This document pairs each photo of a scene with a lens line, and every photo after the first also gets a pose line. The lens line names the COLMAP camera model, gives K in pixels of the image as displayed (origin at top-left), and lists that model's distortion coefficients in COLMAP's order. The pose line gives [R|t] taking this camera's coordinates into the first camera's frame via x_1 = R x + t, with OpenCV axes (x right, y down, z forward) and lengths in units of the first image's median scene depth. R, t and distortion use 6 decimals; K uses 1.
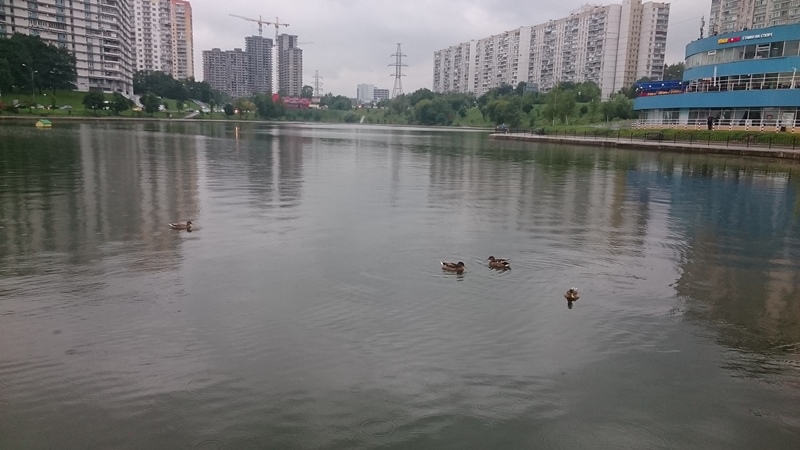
lens RADIAL K [[622.7, 0, 398.0], [0, 622.7, 225.5], [0, 0, 1]] dist [0.101764, -0.095971]
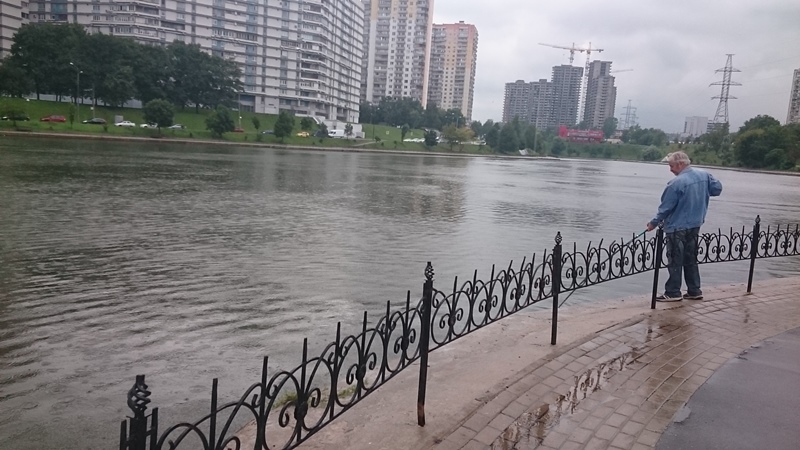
lens RADIAL K [[622.7, 0, 401.6], [0, 622.7, 234.2], [0, 0, 1]] dist [0.101764, -0.095971]
pose [[0.876183, 0.090595, -0.473387, 0.063052], [-0.111590, 0.993619, -0.016385, -0.053894], [0.468882, 0.067181, 0.880702, 0.335455]]
